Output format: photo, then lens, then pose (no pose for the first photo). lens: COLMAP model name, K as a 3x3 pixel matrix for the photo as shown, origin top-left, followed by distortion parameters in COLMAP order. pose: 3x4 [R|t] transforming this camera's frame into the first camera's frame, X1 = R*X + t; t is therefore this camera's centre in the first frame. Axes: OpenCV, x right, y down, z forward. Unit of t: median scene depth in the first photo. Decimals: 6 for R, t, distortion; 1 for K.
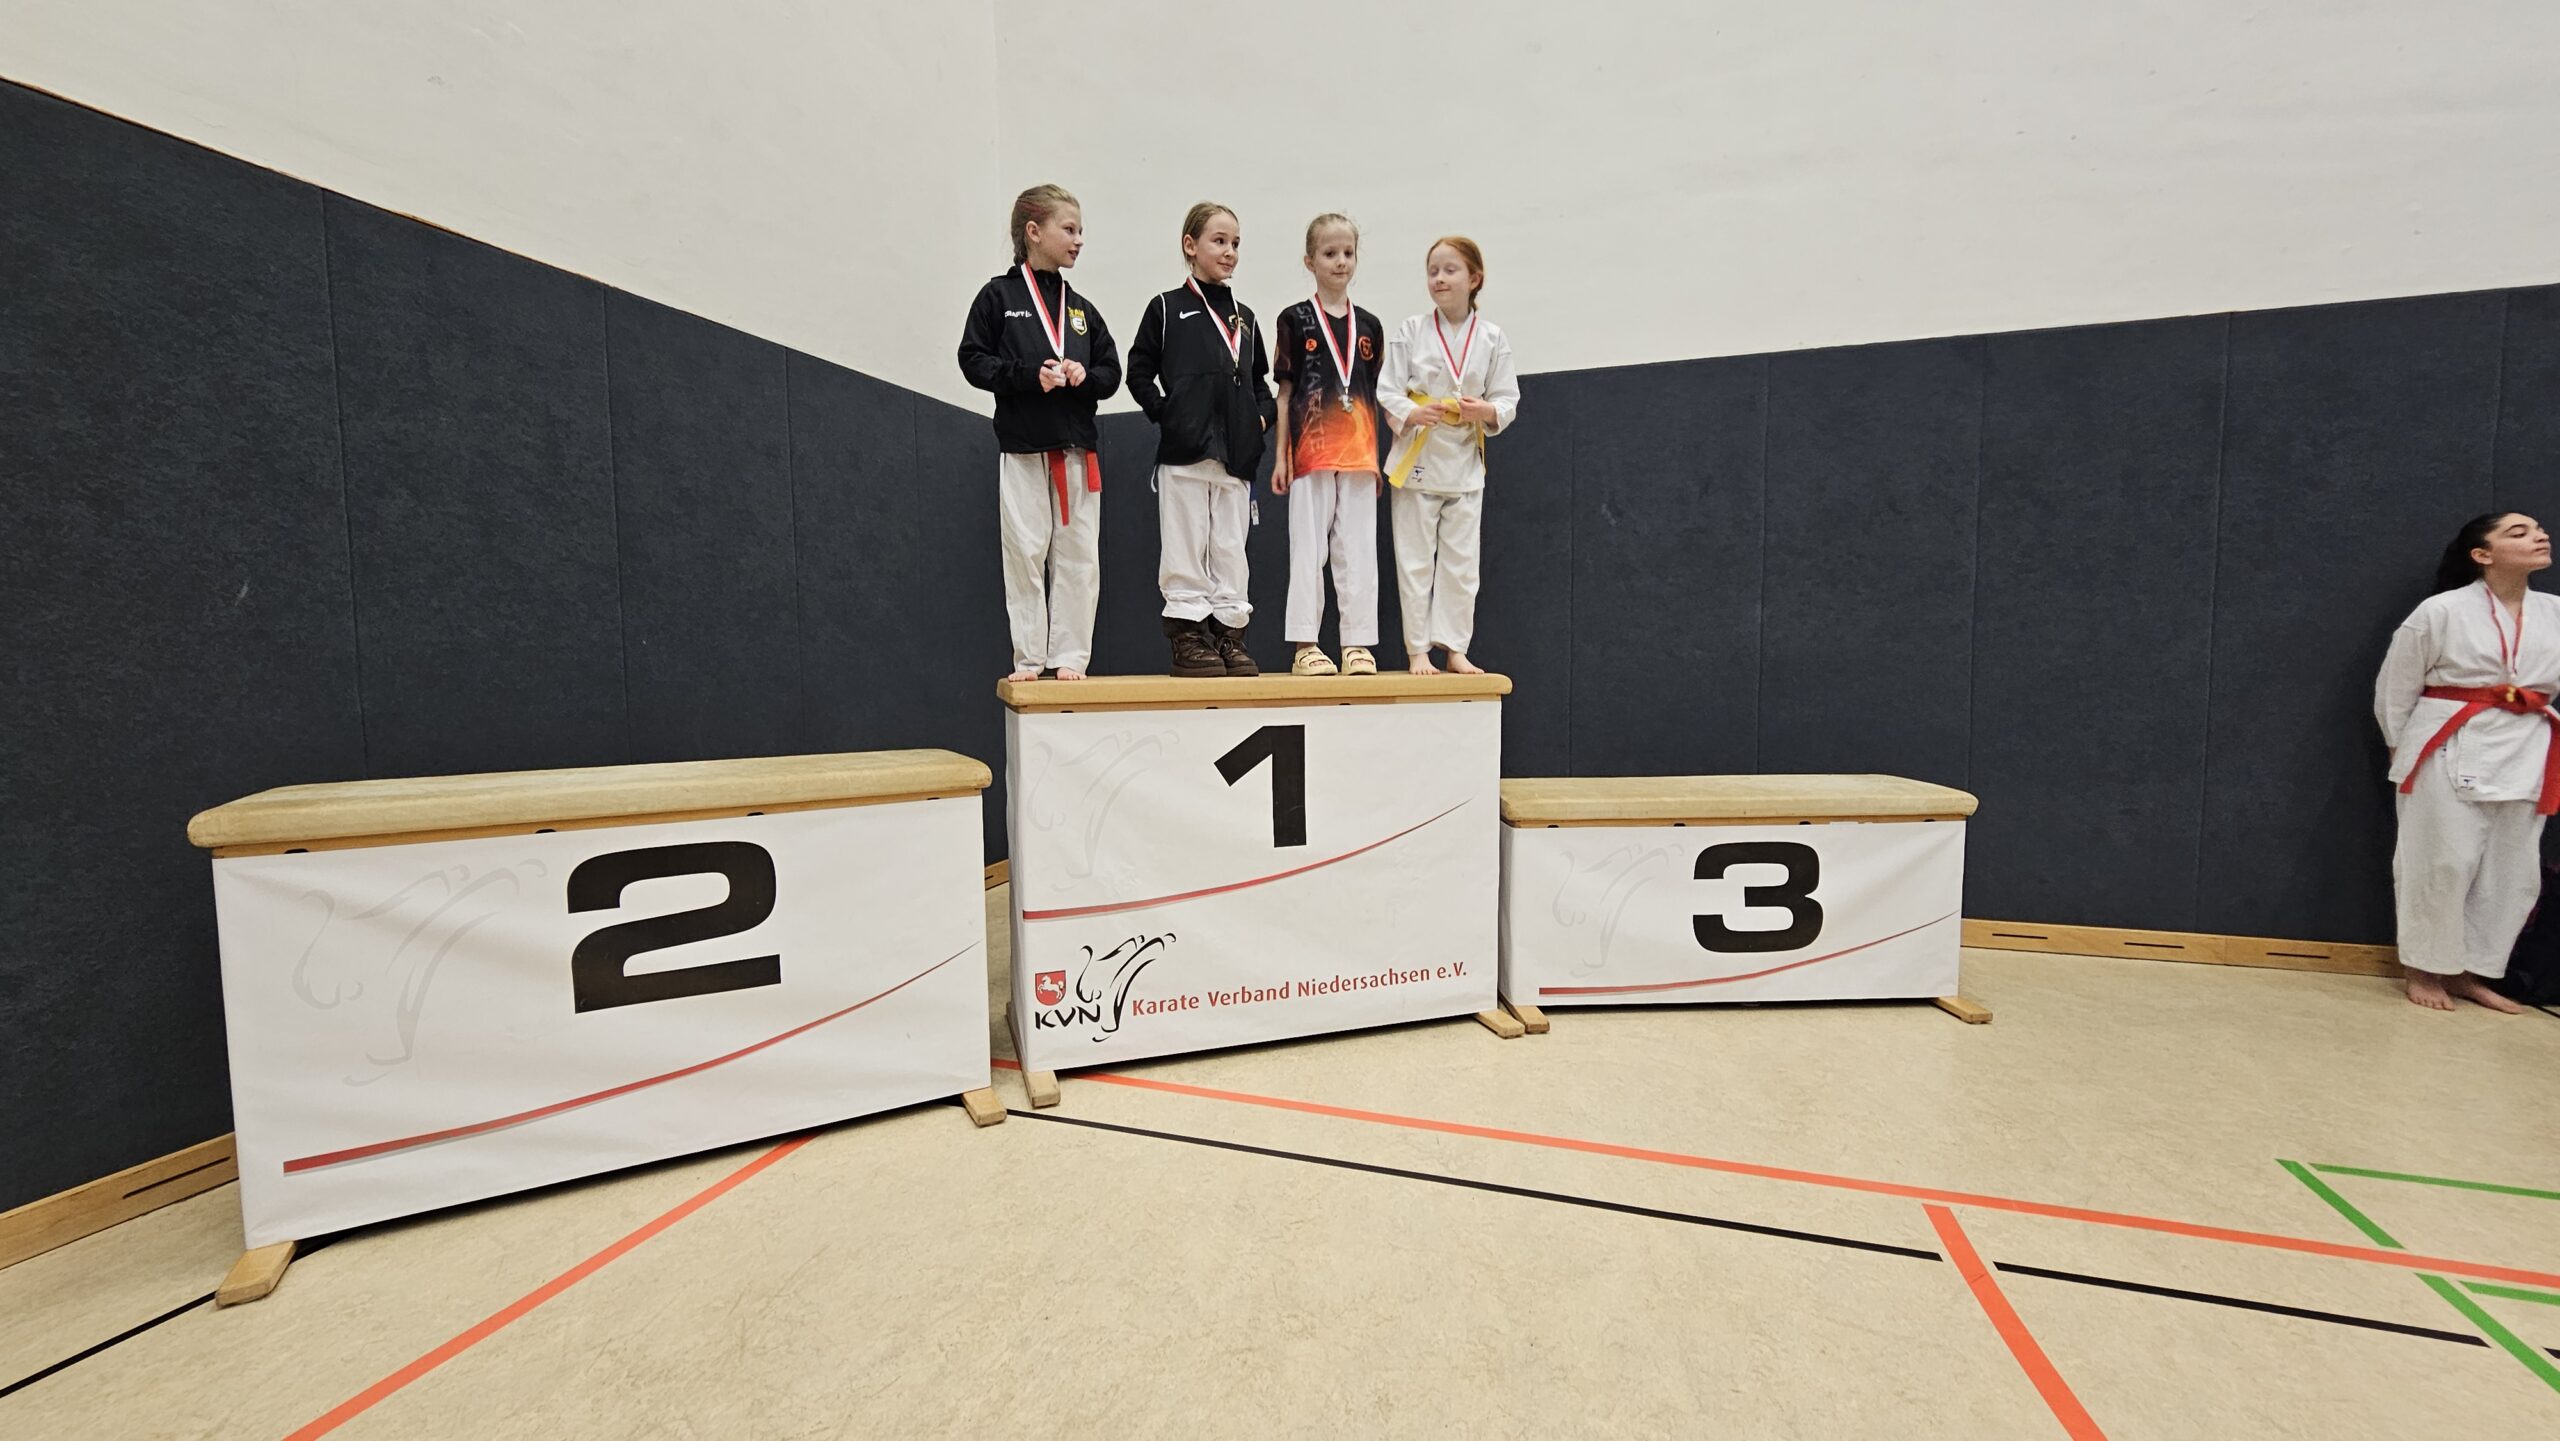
lens RADIAL K [[1075.7, 0, 1274.6], [0, 1075.7, 727.8], [0, 0, 1]] dist [-0.004339, 0.002283]
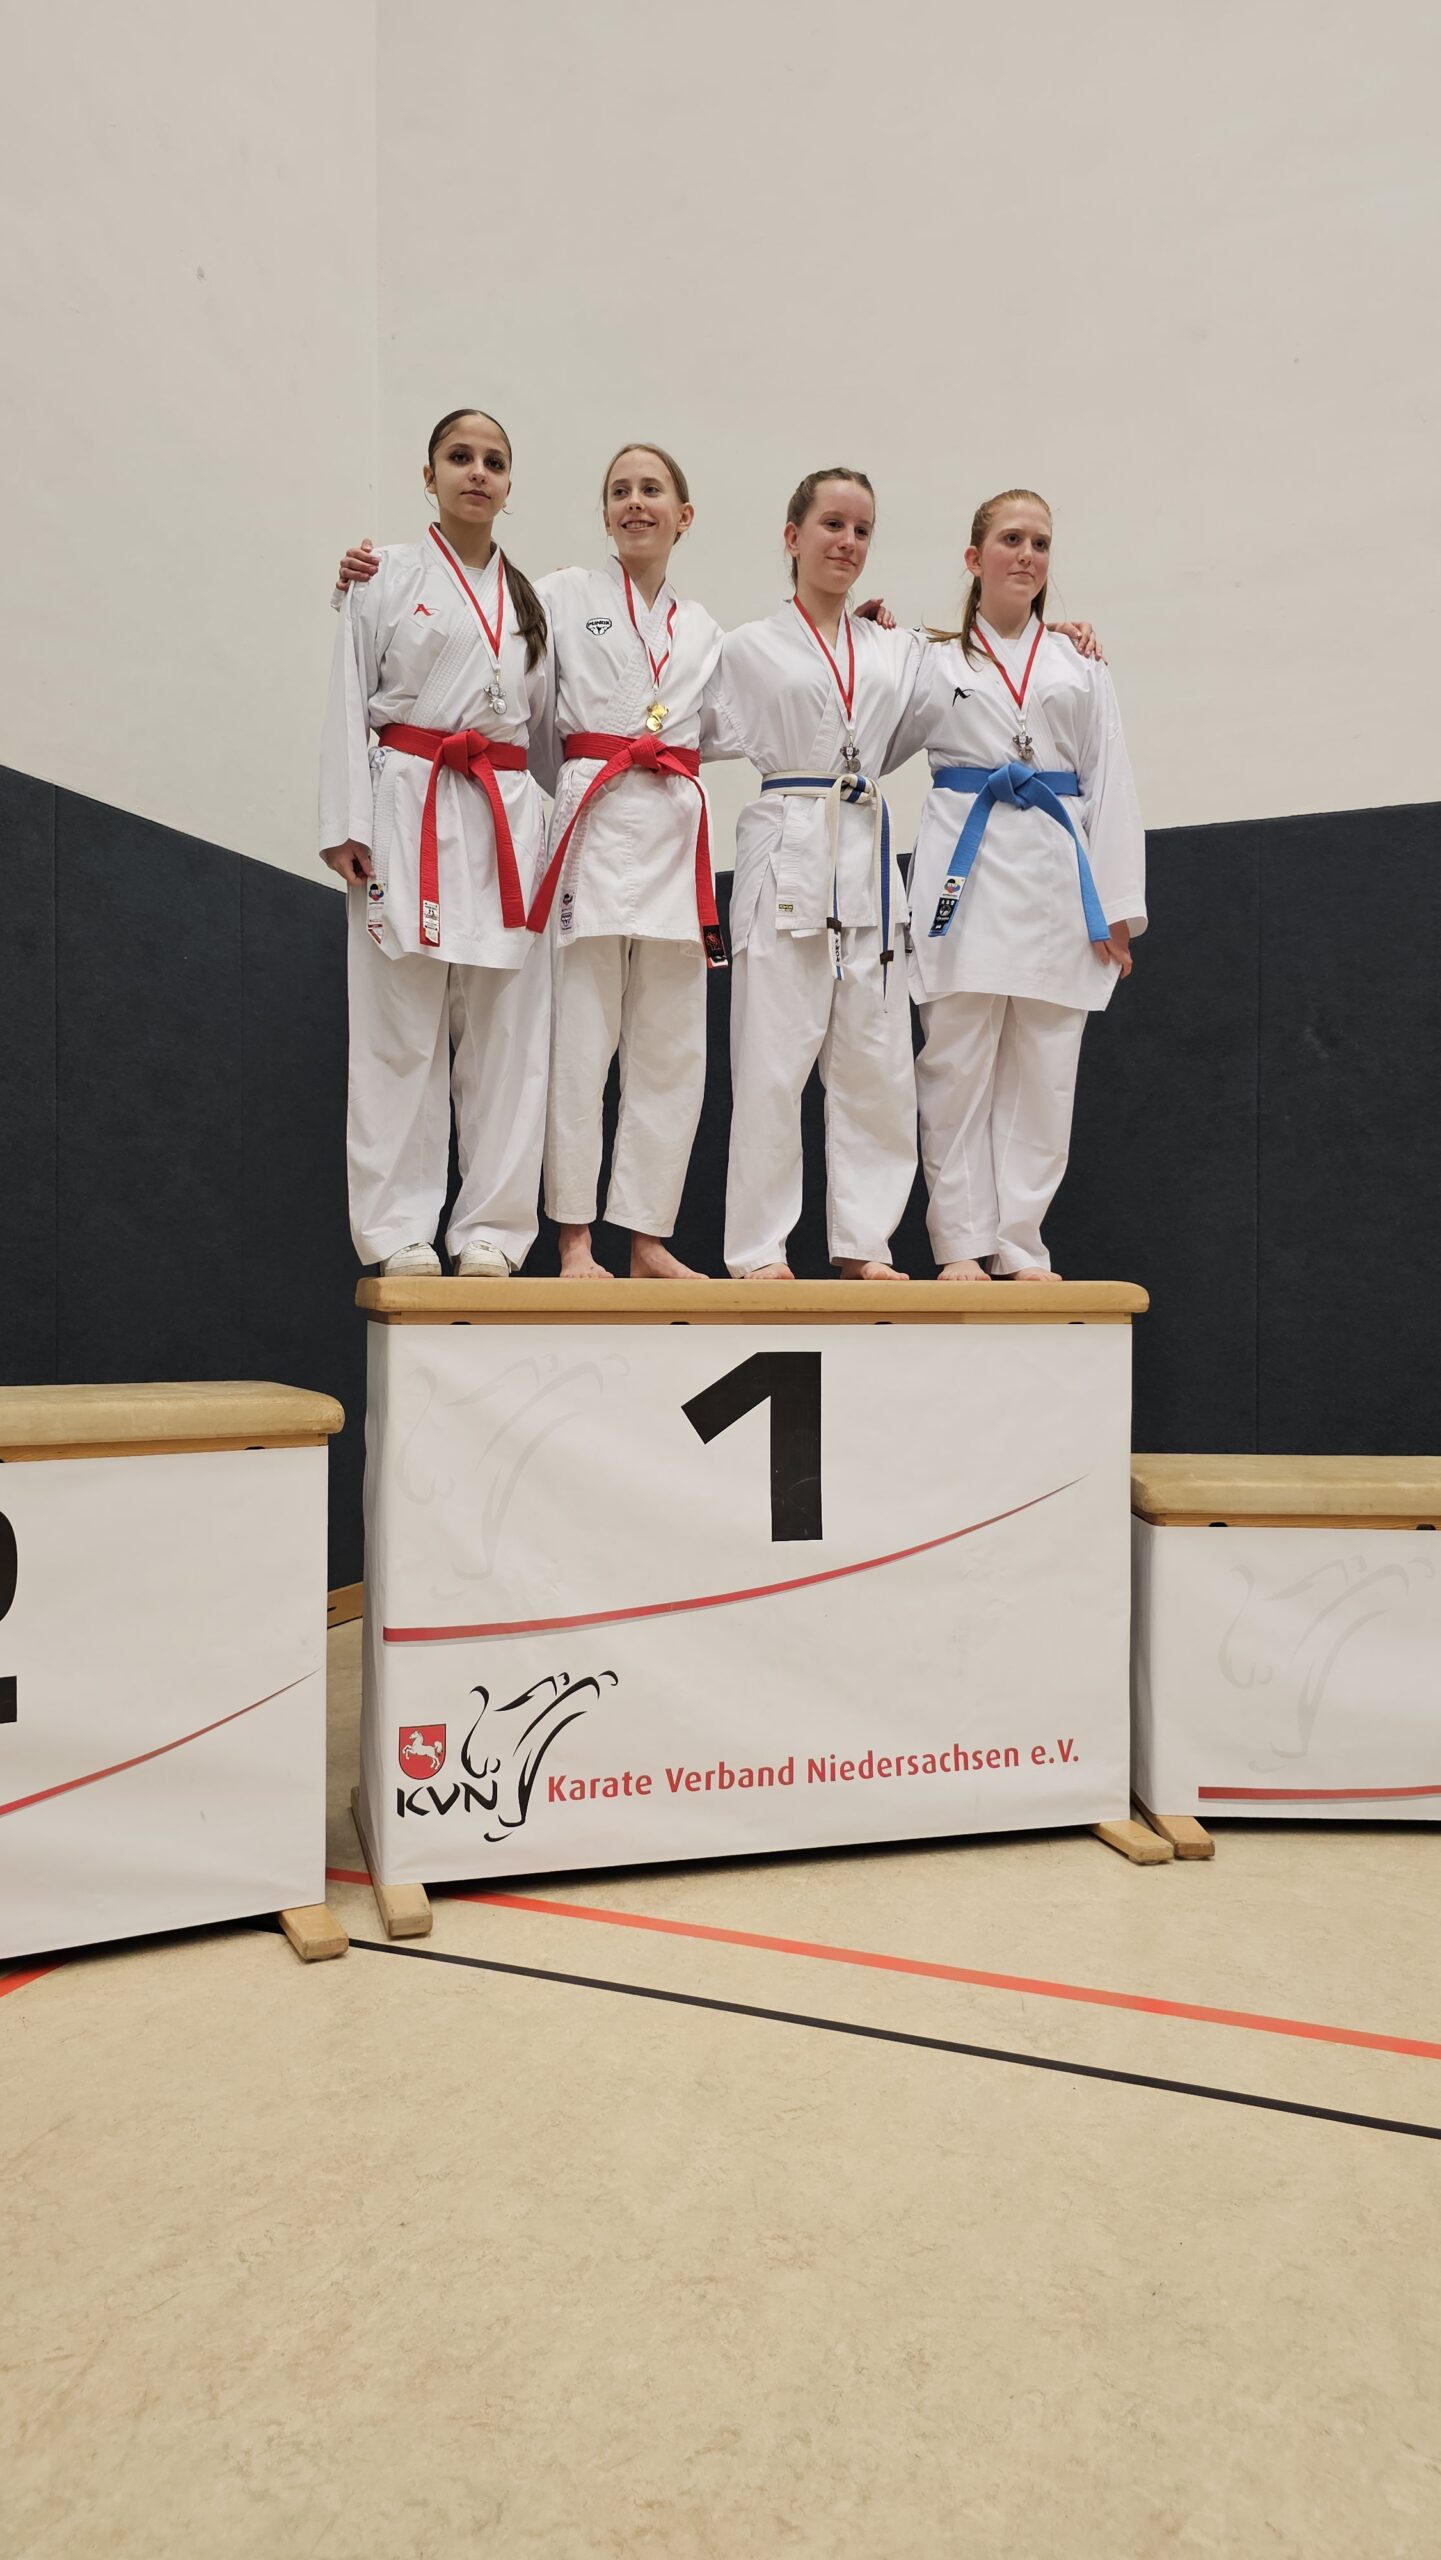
lens RADIAL K [[1769.7, 0, 697.6], [0, 1769.7, 1276.6], [0, 0, 1]] dist [0.032443, -0.021209]
pose [[0.998287, 0.012465, -0.057165, 0.014370], [-0.016899, 0.996829, -0.077754, 0.038759], [0.056015, 0.078587, 0.995332, -0.075321]]
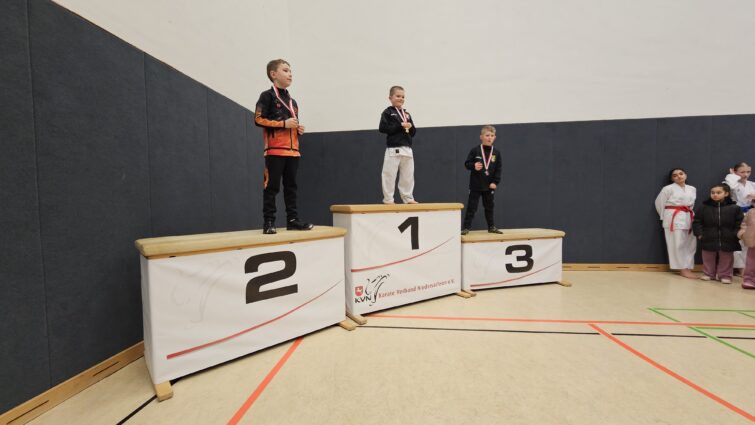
lens RADIAL K [[317.2, 0, 378.6], [0, 317.2, 214.1], [0, 0, 1]] dist [-0.004339, 0.002283]
pose [[0.975016, -0.014334, 0.221673, -0.383434], [0.022674, 0.999126, -0.035126, 0.025969], [-0.220976, 0.039275, 0.974488, -0.047545]]
